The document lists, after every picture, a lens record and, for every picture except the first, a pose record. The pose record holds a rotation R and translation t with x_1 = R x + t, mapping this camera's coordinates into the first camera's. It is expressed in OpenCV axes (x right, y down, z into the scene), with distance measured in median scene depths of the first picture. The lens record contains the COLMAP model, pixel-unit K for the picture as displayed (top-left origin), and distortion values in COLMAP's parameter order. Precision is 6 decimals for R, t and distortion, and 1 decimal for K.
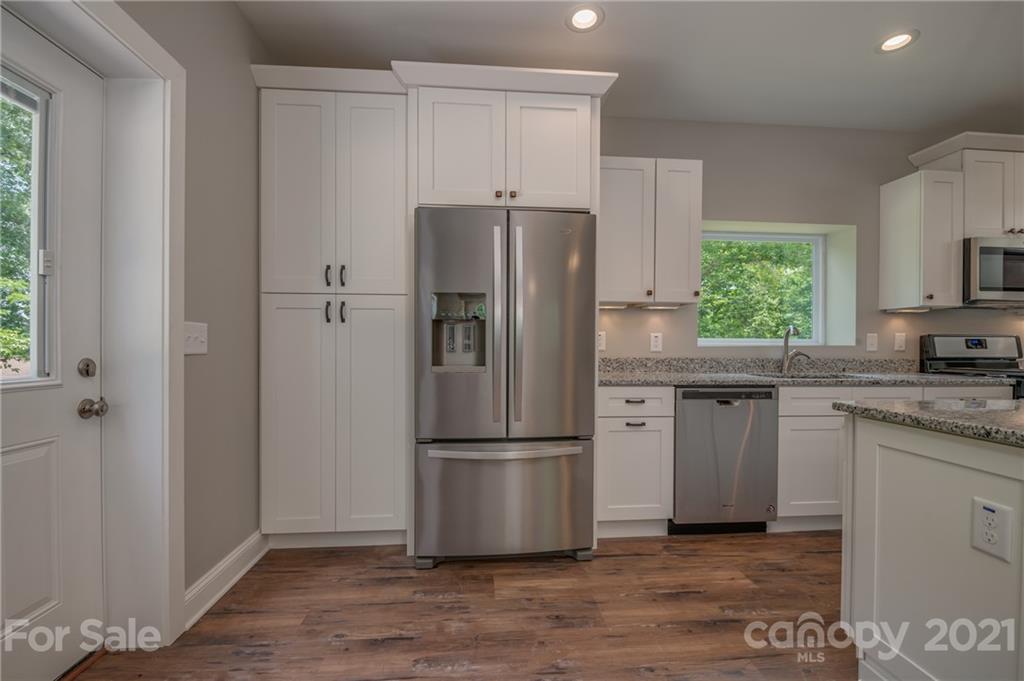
lens RADIAL K [[440.7, 0, 512.7], [0, 440.7, 345.2], [0, 0, 1]] dist [-0.007417, -0.000652]
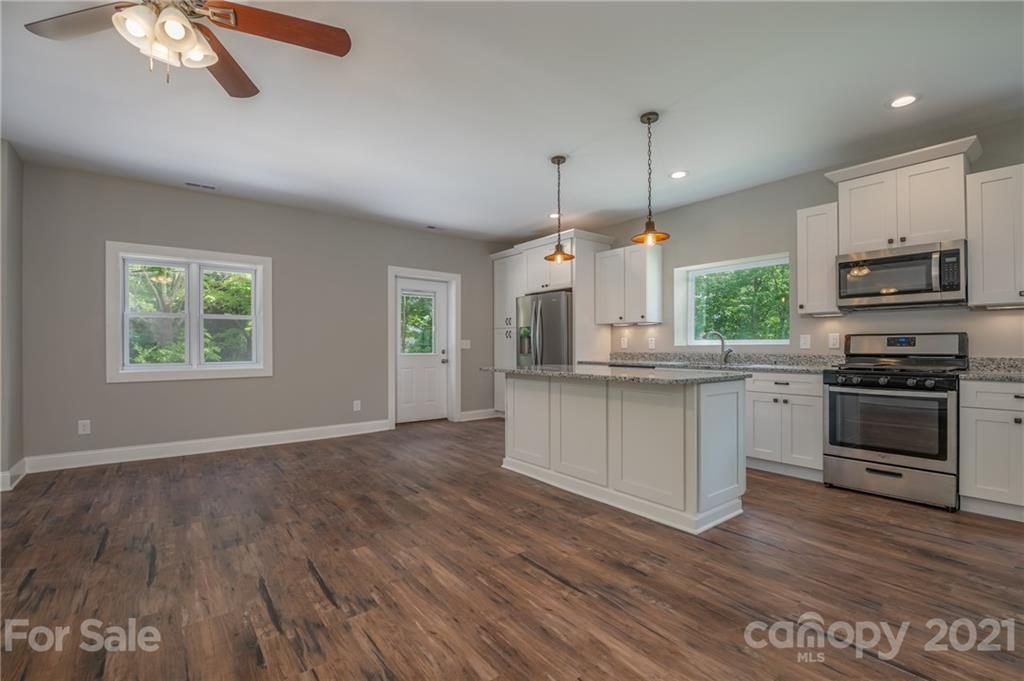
lens RADIAL K [[446.8, 0, 512.0], [0, 446.8, 340.5], [0, 0, 1]] dist [-0.000667, -0.010959]
pose [[0.555343, -0.015585, -0.831475, 1.934734], [0.004518, 0.999866, -0.015724, 0.009084], [0.831609, 0.004975, 0.555339, -0.561614]]
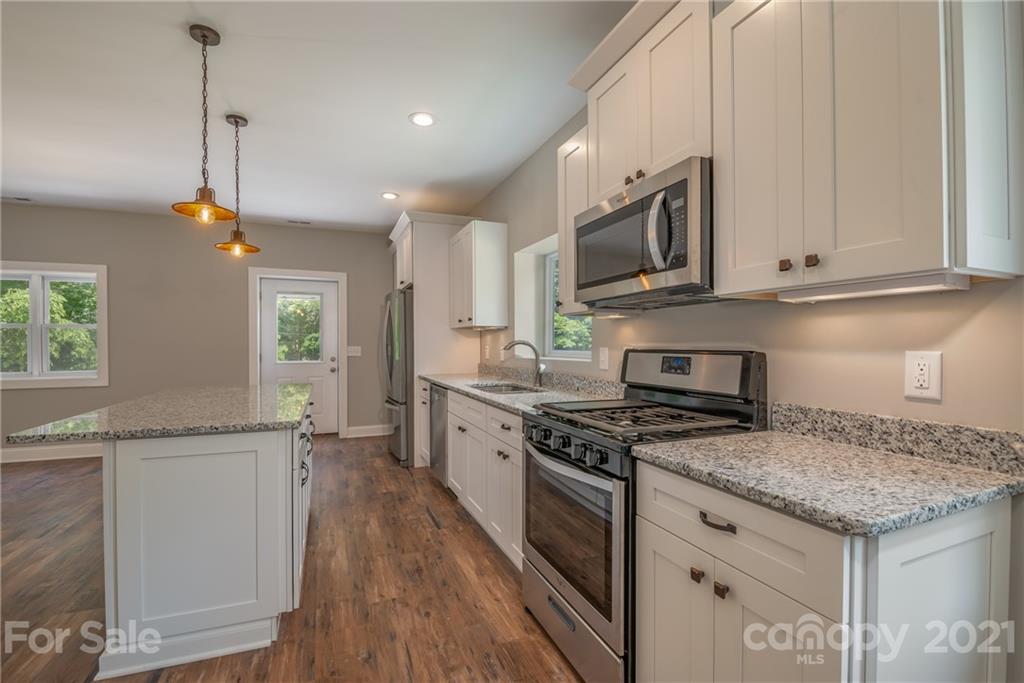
lens RADIAL K [[458.8, 0, 509.4], [0, 458.8, 339.8], [0, 0, 1]] dist [-0.002767, -0.000606]
pose [[0.294913, -0.012386, -0.955444, 2.128782], [0.004771, 0.999923, -0.011490, -0.041750], [0.955512, -0.001169, 0.294949, 0.811921]]
